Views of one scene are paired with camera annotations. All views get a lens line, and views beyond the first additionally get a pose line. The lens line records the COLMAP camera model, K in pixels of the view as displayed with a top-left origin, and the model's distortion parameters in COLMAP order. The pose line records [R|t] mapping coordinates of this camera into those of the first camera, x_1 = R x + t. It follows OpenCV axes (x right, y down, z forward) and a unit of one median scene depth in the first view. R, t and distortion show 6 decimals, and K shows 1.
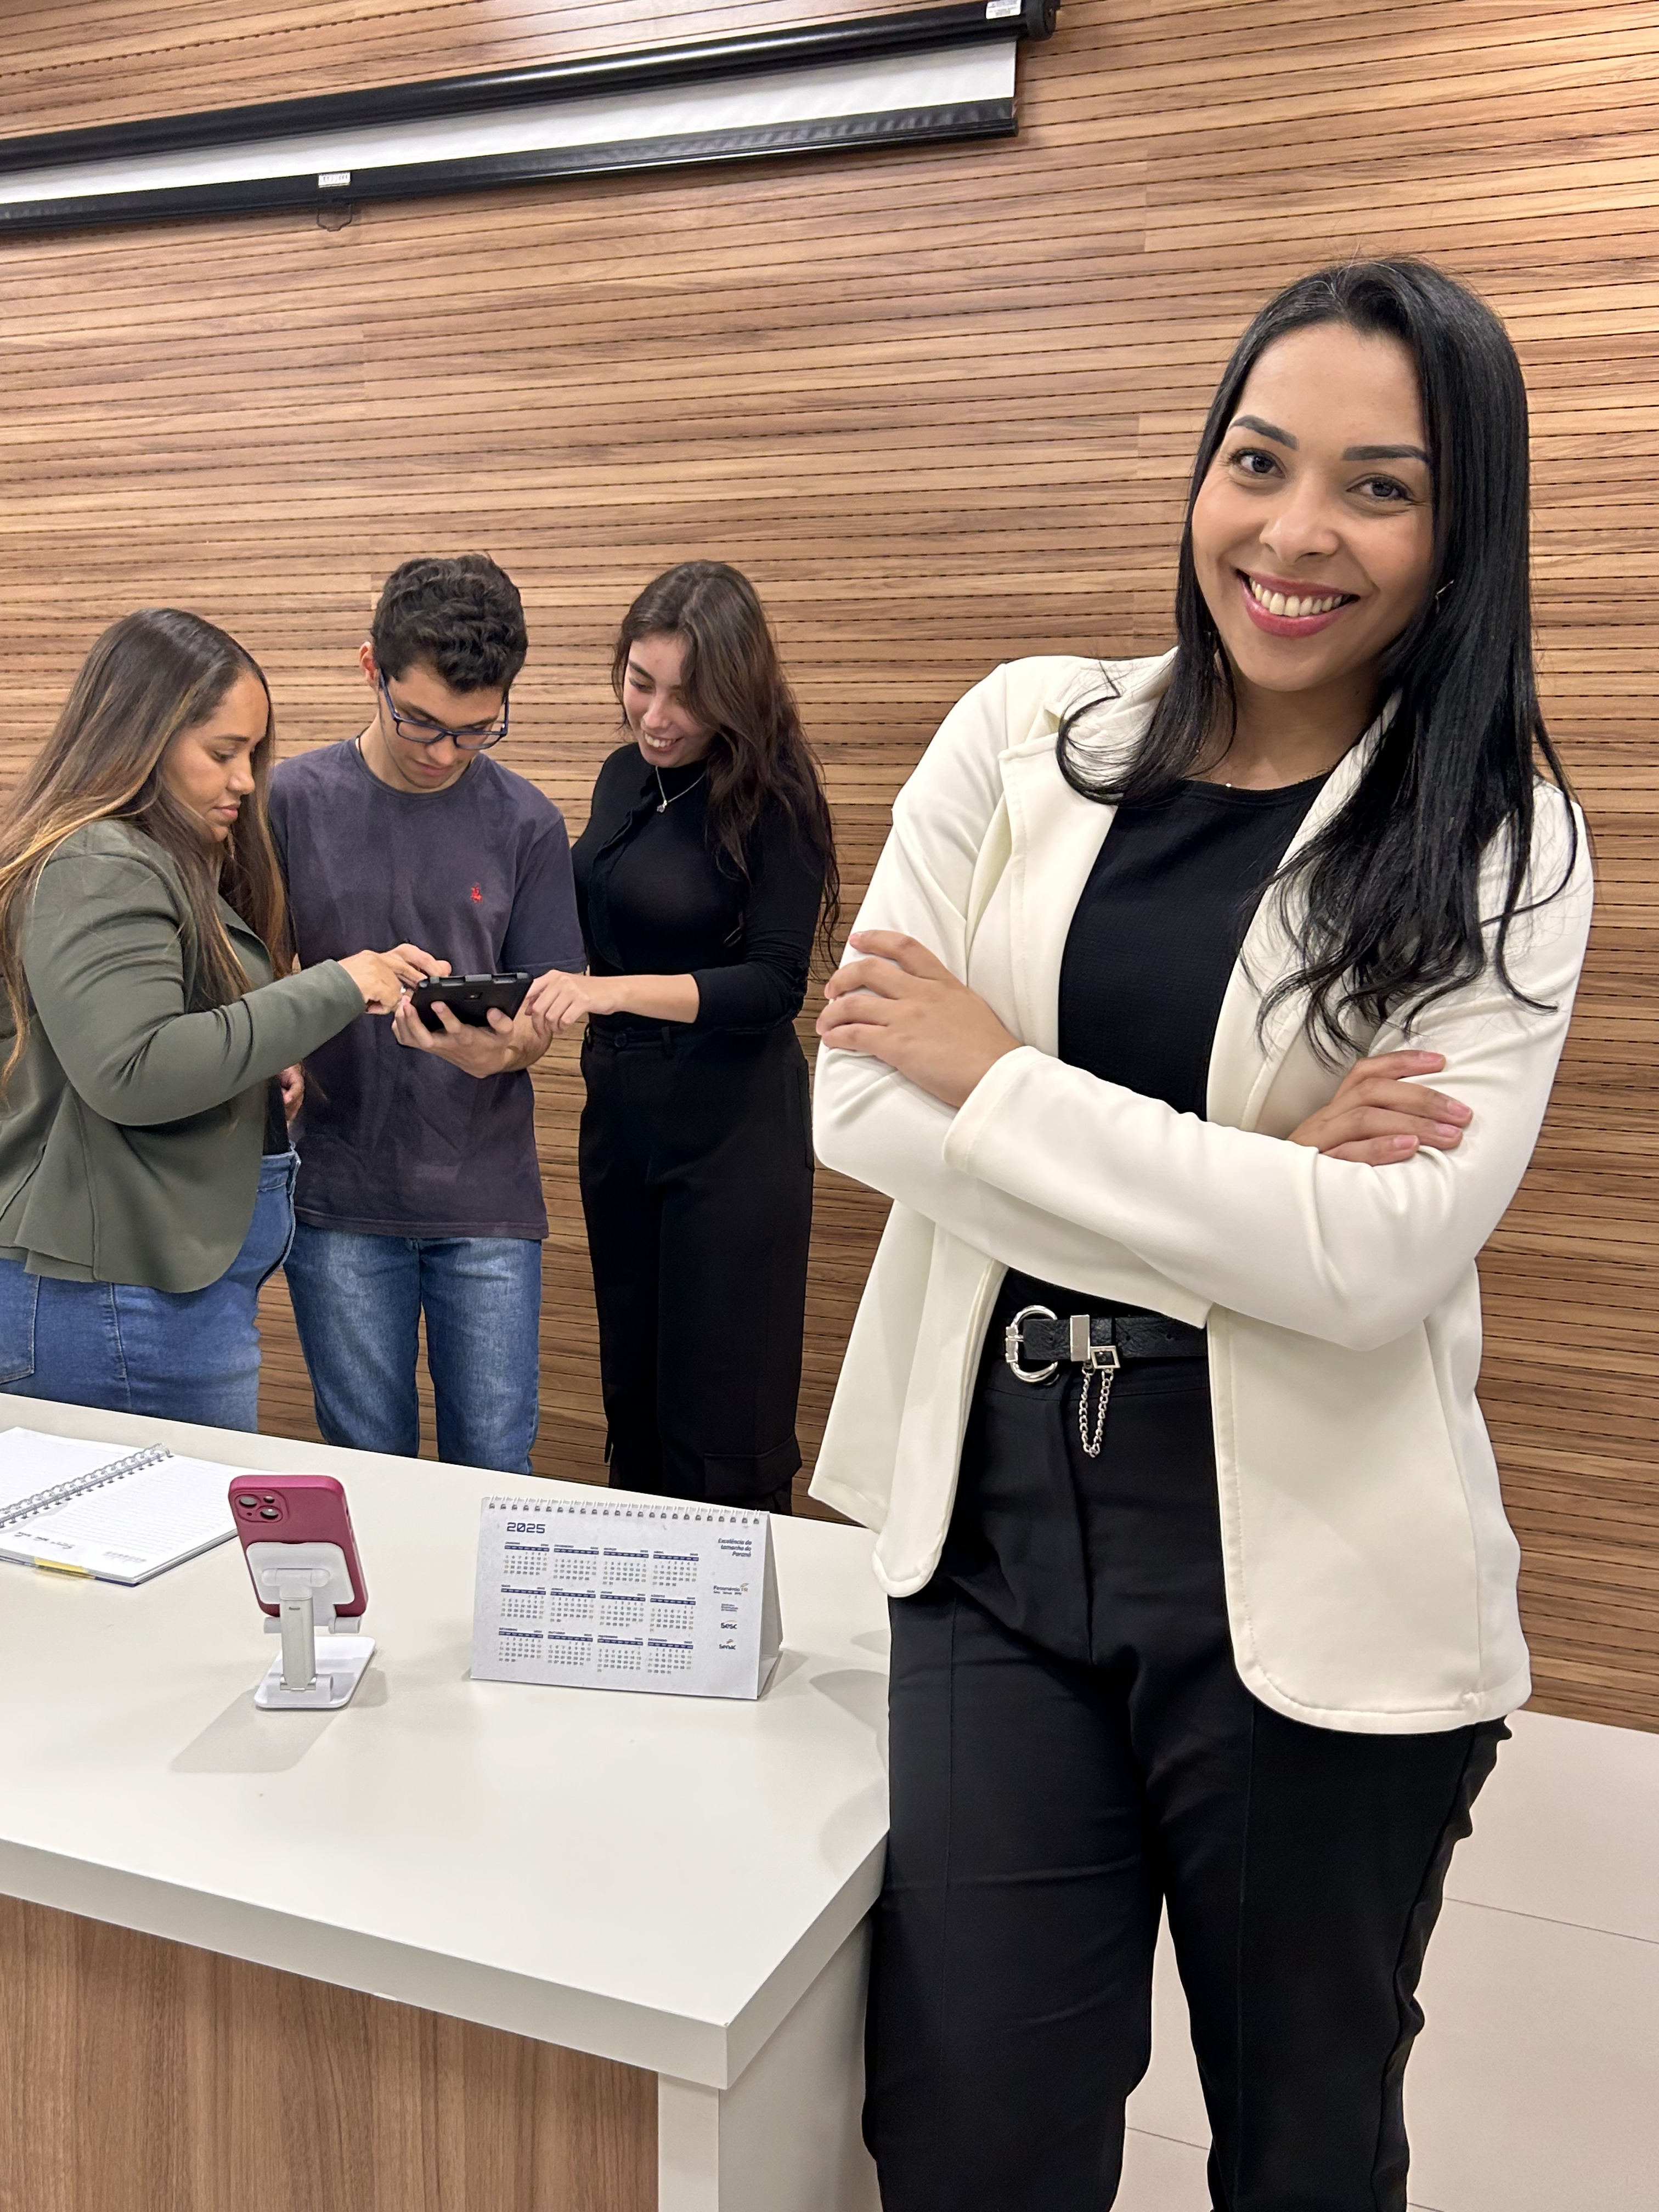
lens RADIAL K [[2083.8, 0, 829.5], [0, 2083.8, 1106.0], [0, 0, 1]] dist [0.047200, -0.108816]
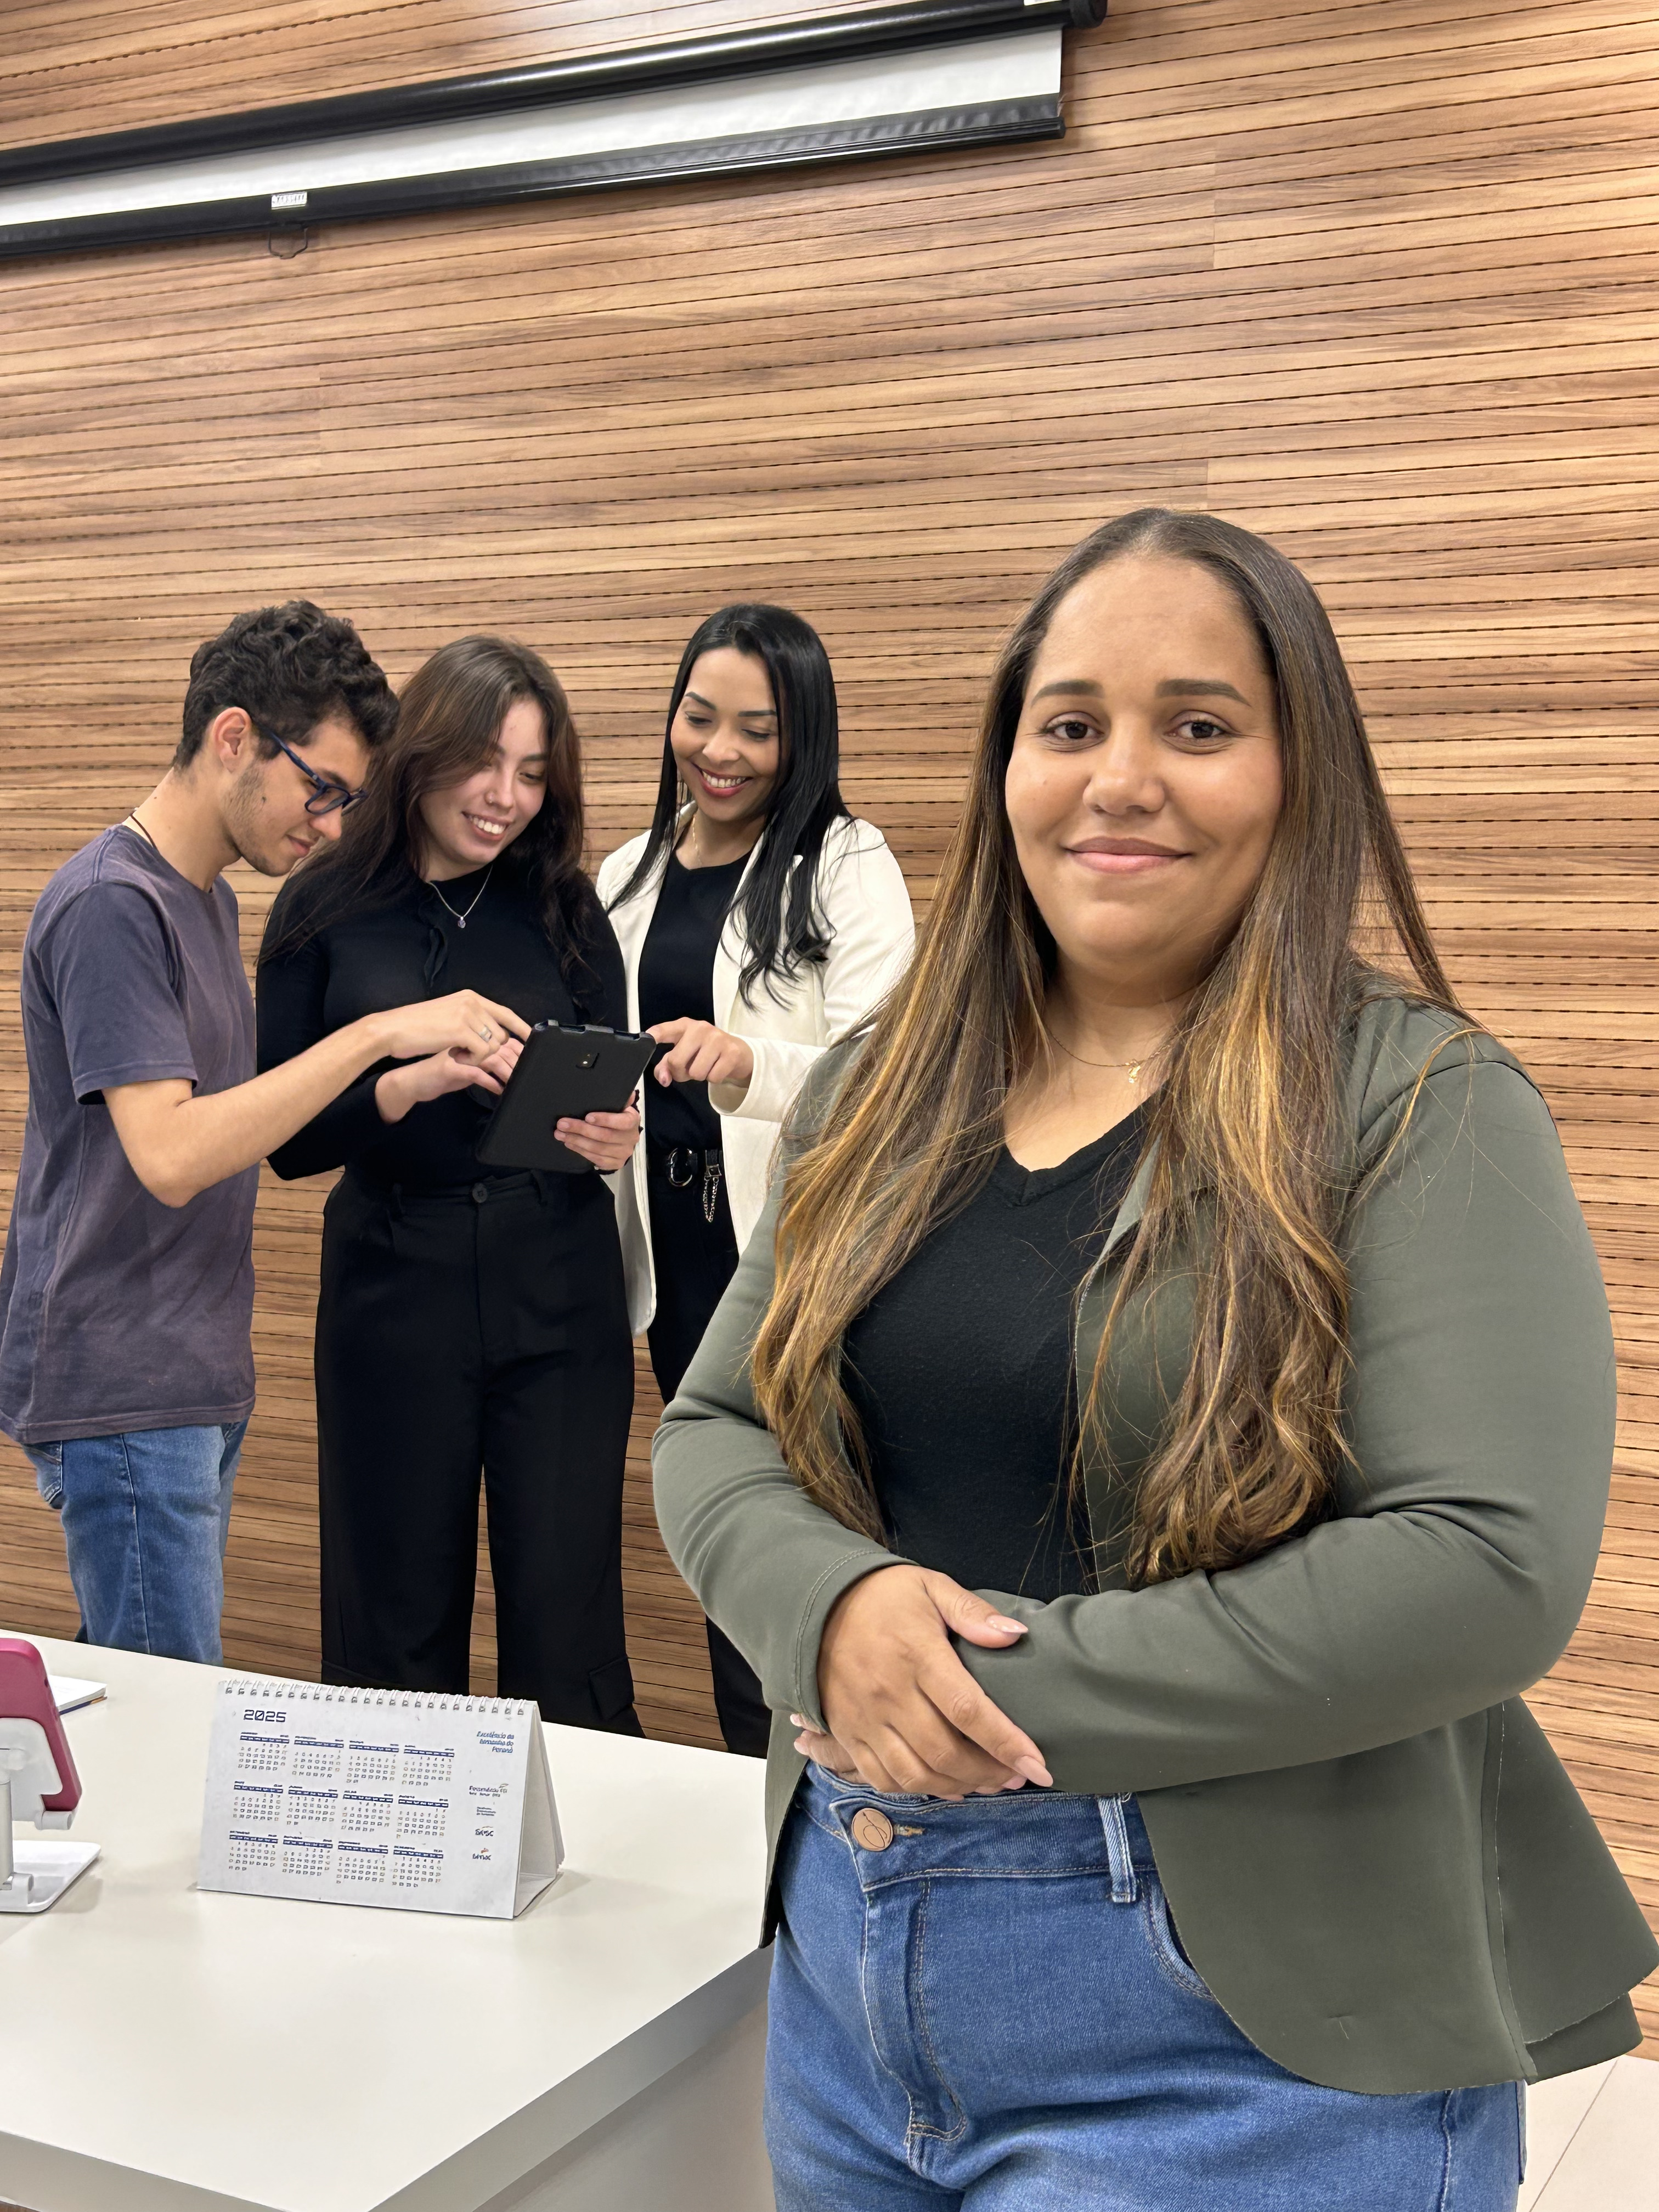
lens RADIAL K [[2695.7, 0, 829.5], [0, 2695.7, 1106.0], [0, 0, 1]] dist [0.168552, -0.572853]
pose [[0.996780, 0.006182, -0.079949, 0.080904], [-0.012889, 0.996412, -0.083645, 0.017547], [0.079145, 0.084406, 0.993283, -0.062618]]
